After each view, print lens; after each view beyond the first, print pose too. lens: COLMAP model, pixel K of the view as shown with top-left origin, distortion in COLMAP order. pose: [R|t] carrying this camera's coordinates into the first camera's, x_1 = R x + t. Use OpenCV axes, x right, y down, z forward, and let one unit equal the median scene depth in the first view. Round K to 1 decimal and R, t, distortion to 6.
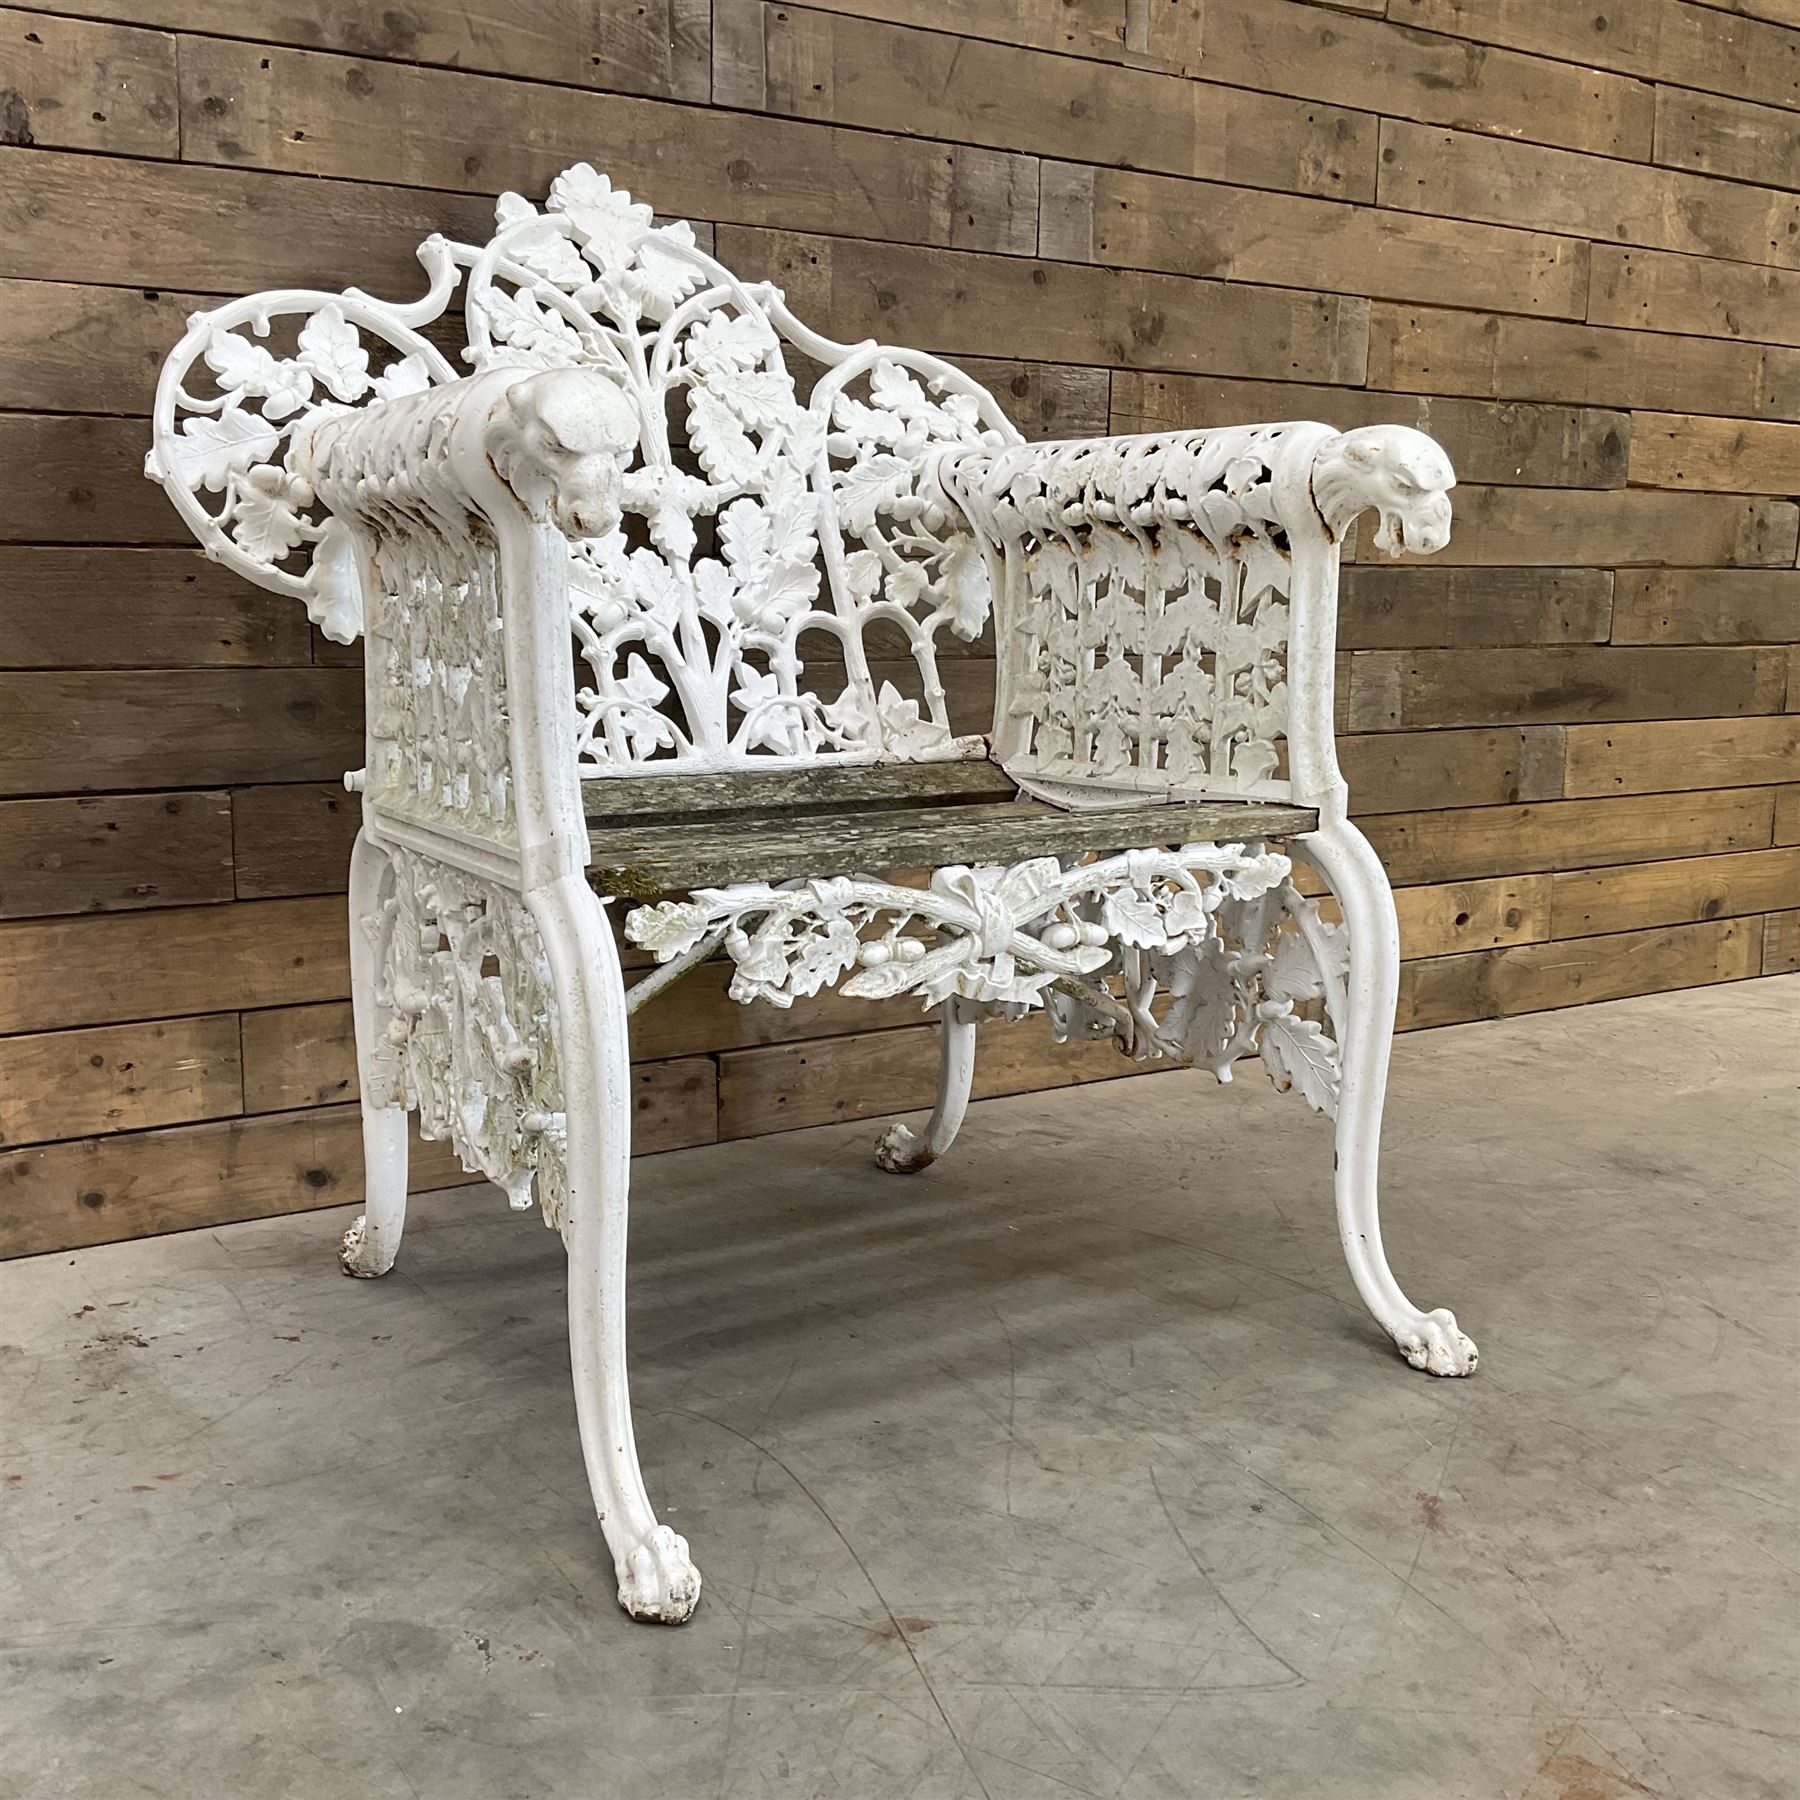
lens RADIAL K [[1993.4, 0, 899.4], [0, 1993.4, 911.2], [0, 0, 1]] dist [0.041143, 0.000000]
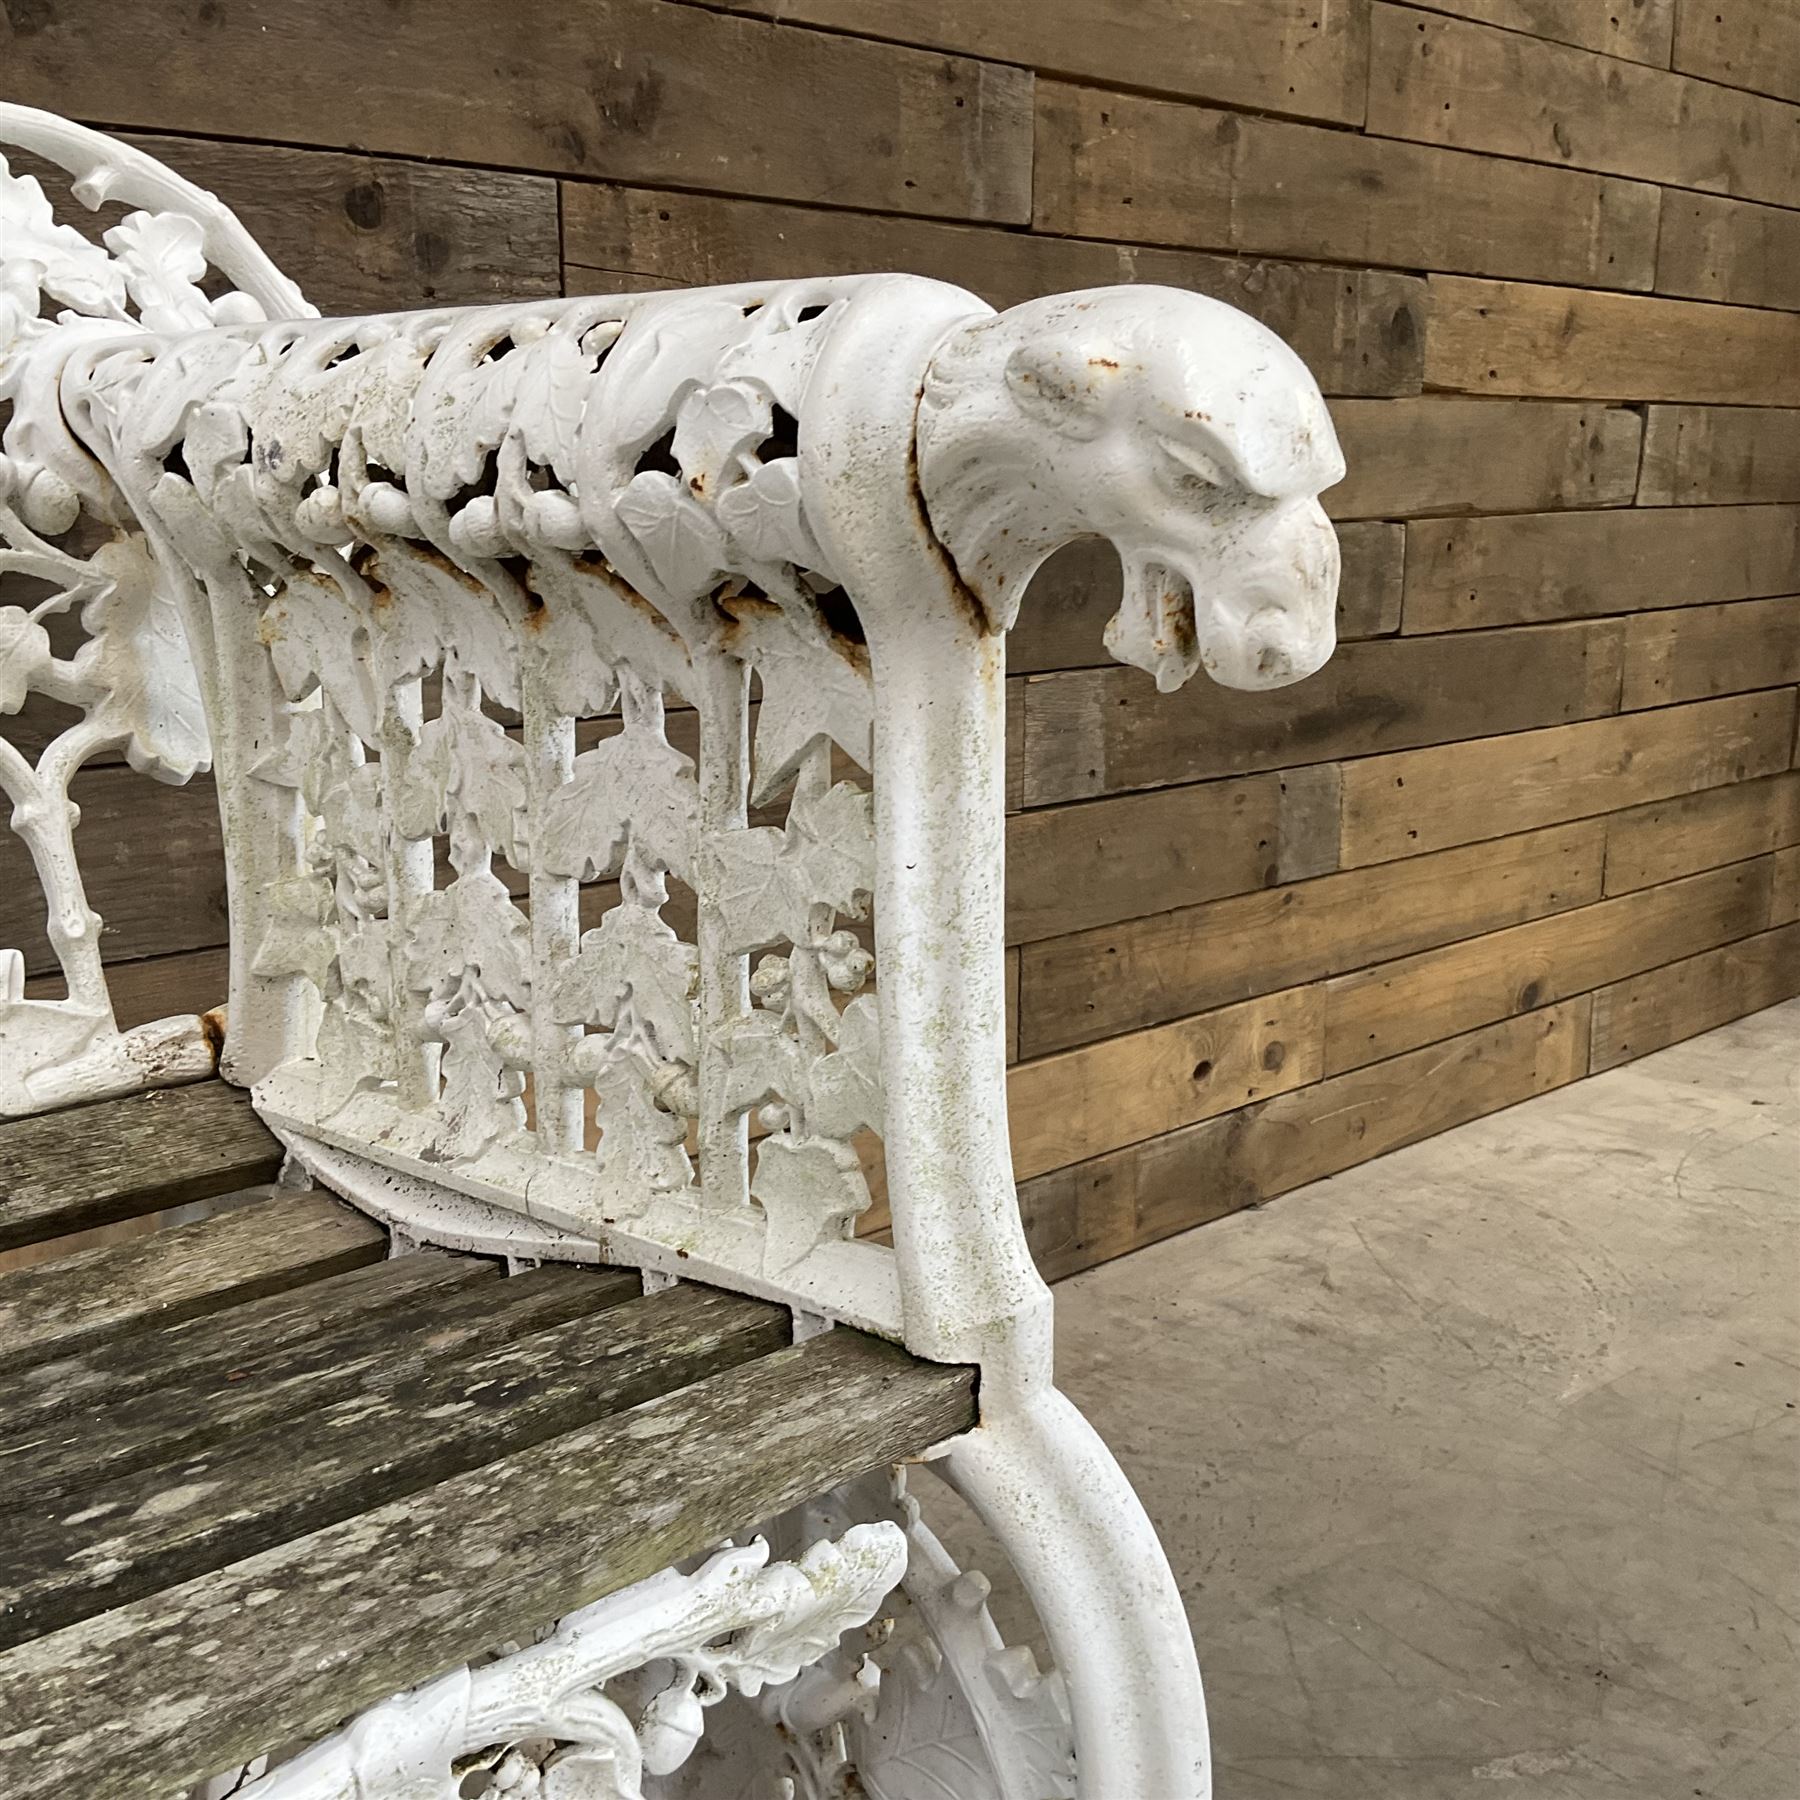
lens RADIAL K [[1993.4, 0, 895.7], [0, 1993.4, 902.2], [0, 0, 1]] dist [0.041143, 0.000000]
pose [[0.986027, -0.046089, 0.160084, 0.127847], [0.037320, 0.997656, 0.057360, -0.140195], [-0.162353, -0.050584, 0.985435, 0.589232]]
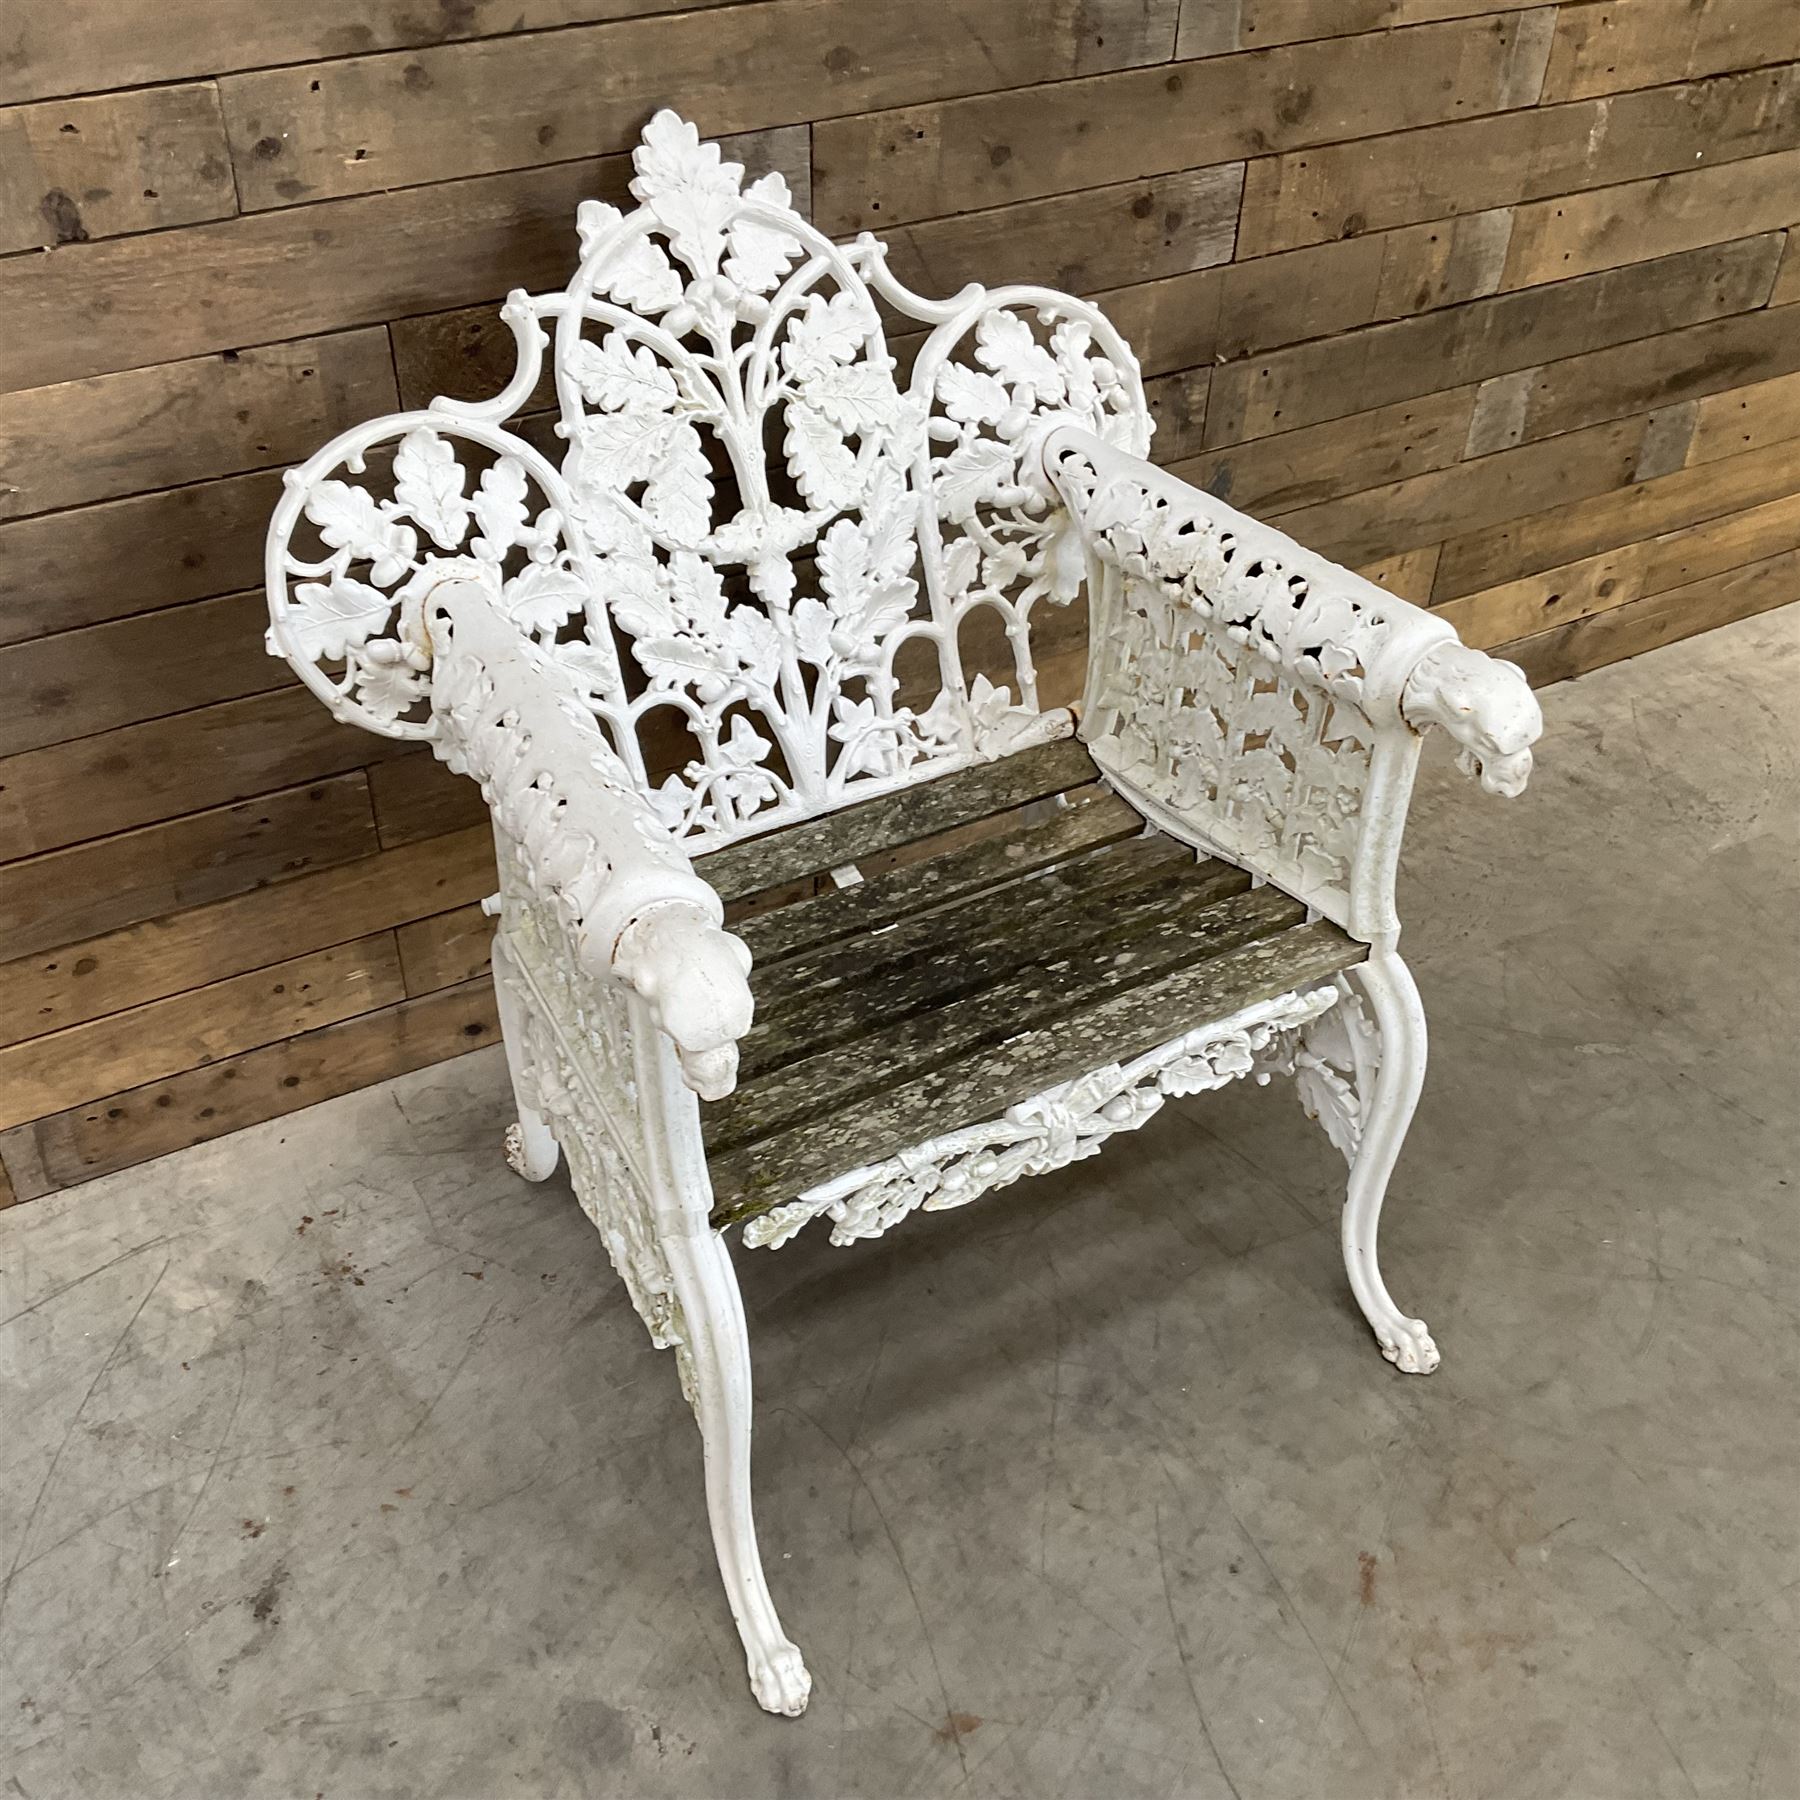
lens RADIAL K [[1993.4, 0, 897.2], [0, 1993.4, 914.2], [0, 0, 1]] dist [0.041143, 0.000000]
pose [[0.998622, 0.039816, -0.034197, -0.009453], [-0.017949, 0.871332, 0.490366, -0.533974], [0.049322, -0.489076, 0.870845, 0.045957]]
